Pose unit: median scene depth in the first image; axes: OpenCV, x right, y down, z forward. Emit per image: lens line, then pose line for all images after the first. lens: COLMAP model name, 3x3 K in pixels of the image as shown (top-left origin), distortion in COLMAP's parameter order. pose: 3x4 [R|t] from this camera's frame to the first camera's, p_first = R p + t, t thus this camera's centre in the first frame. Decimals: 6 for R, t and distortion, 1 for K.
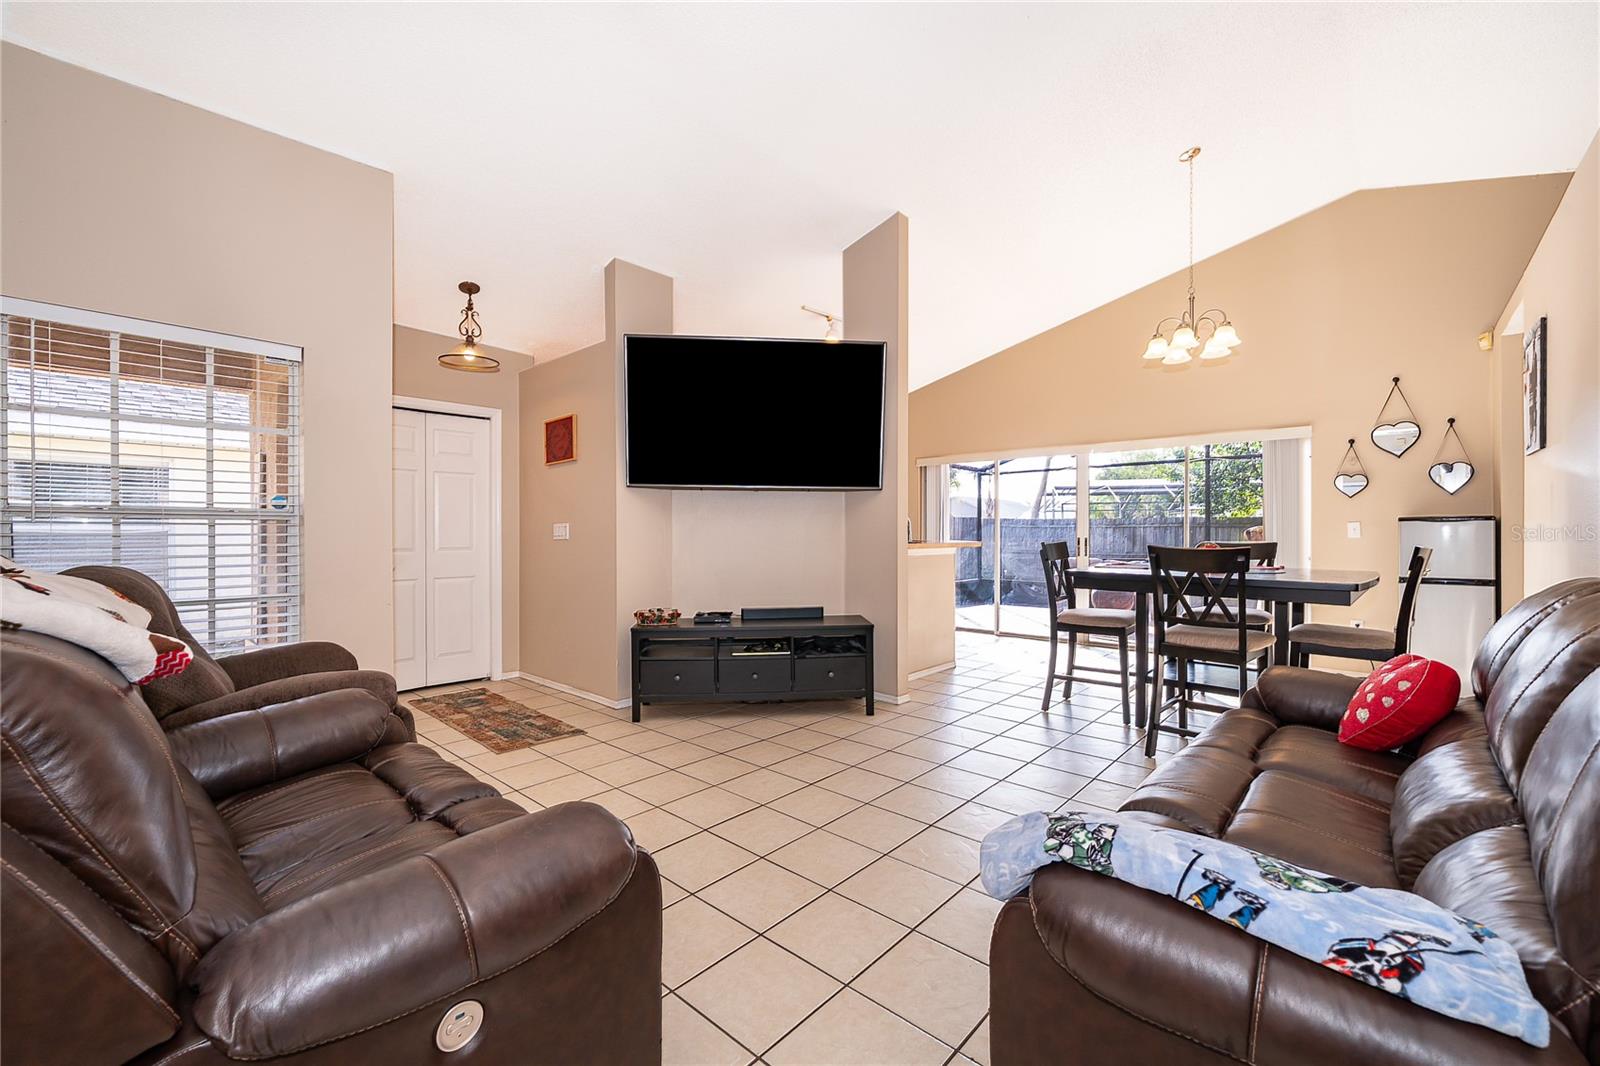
lens RADIAL K [[643.2, 0, 790.5], [0, 643.2, 531.1], [0, 0, 1]] dist [-0.004816, 0.001163]
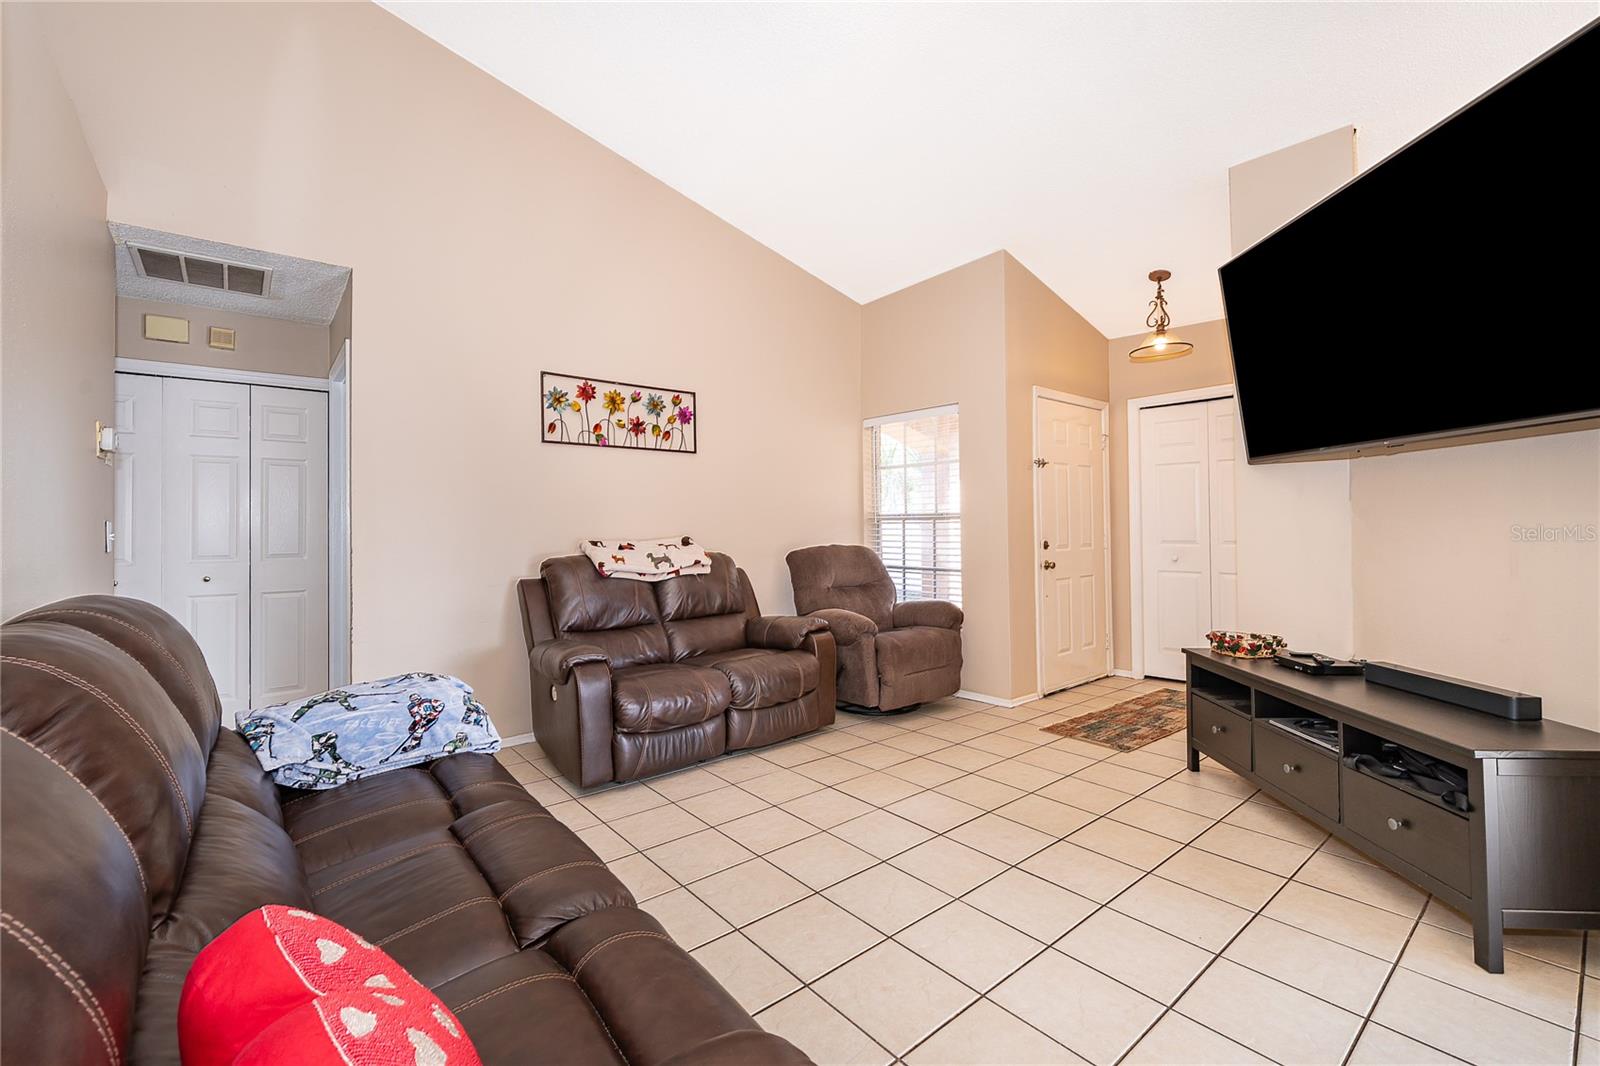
lens RADIAL K [[643.2, 0, 778.8], [0, 643.2, 519.7], [0, 0, 1]] dist [-0.004816, 0.001163]
pose [[-0.125069, -0.011127, -0.992086, 0.603297], [0.010192, 0.999870, -0.012499, -0.001338], [0.992096, -0.011674, -0.124940, 0.612701]]
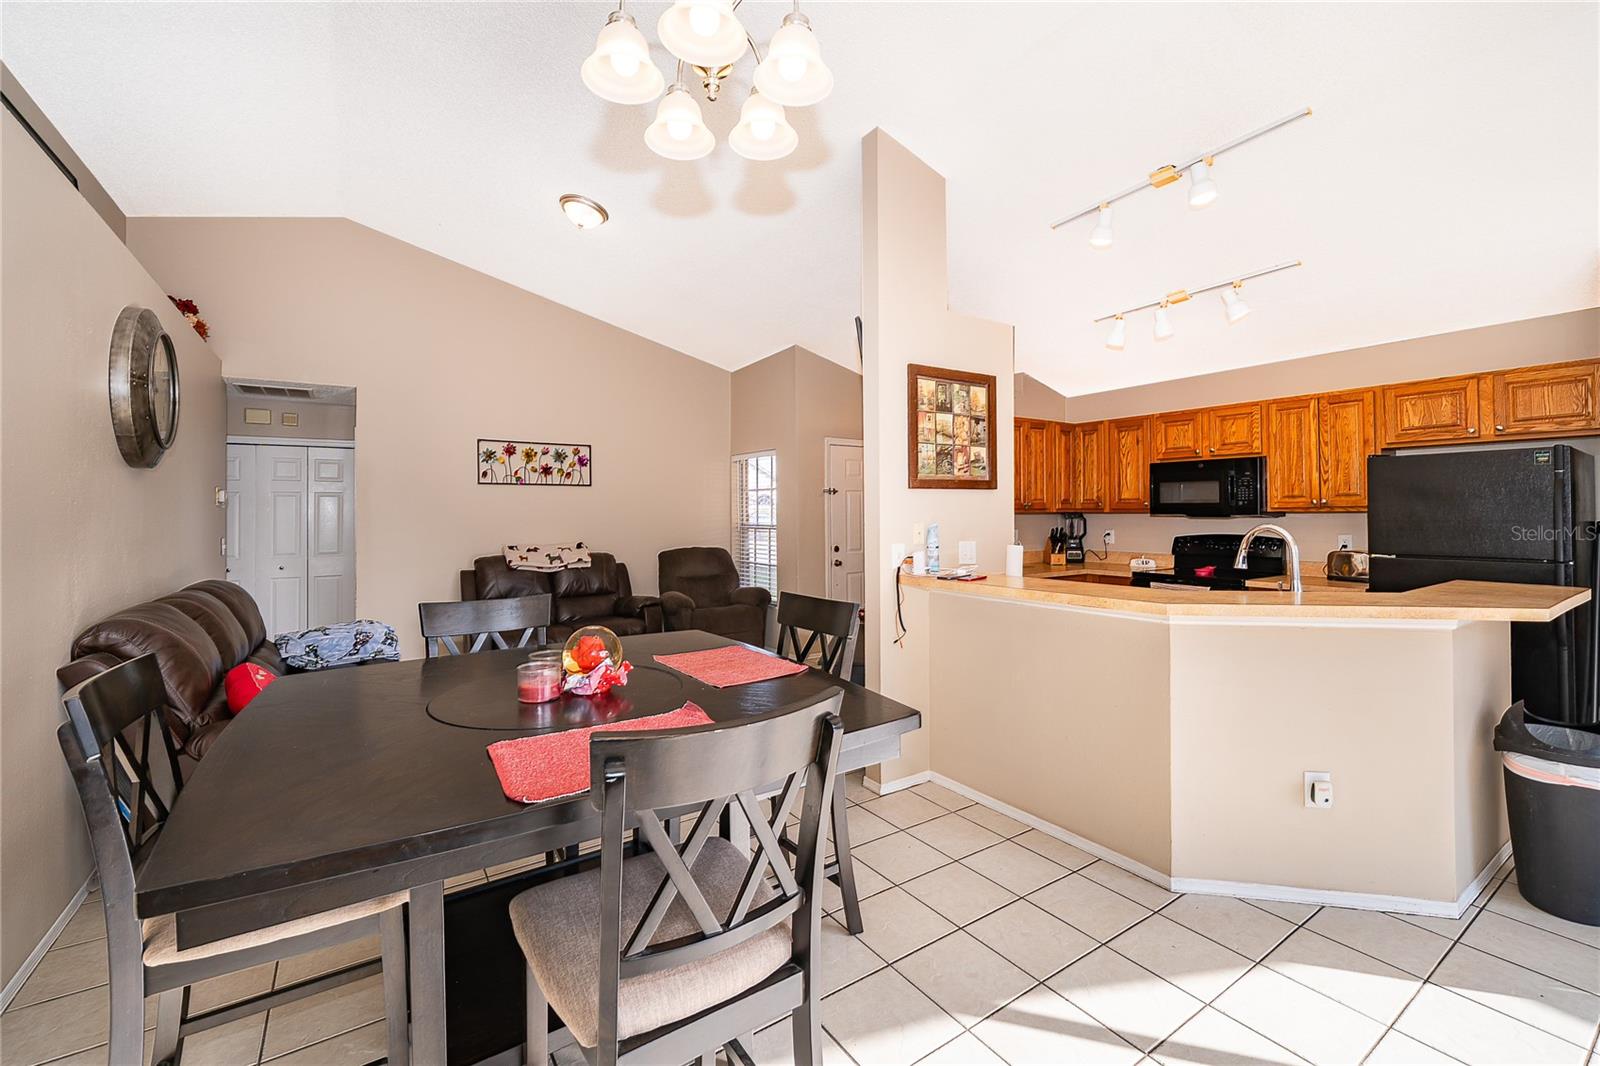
lens RADIAL K [[643.2, 0, 810.0], [0, 643.2, 506.6], [0, 0, 1]] dist [-0.004816, 0.001163]
pose [[-0.204742, -0.006626, -0.978794, 1.029238], [0.006365, 0.999947, -0.008101, -0.062119], [0.978795, -0.007889, -0.204689, 1.229419]]
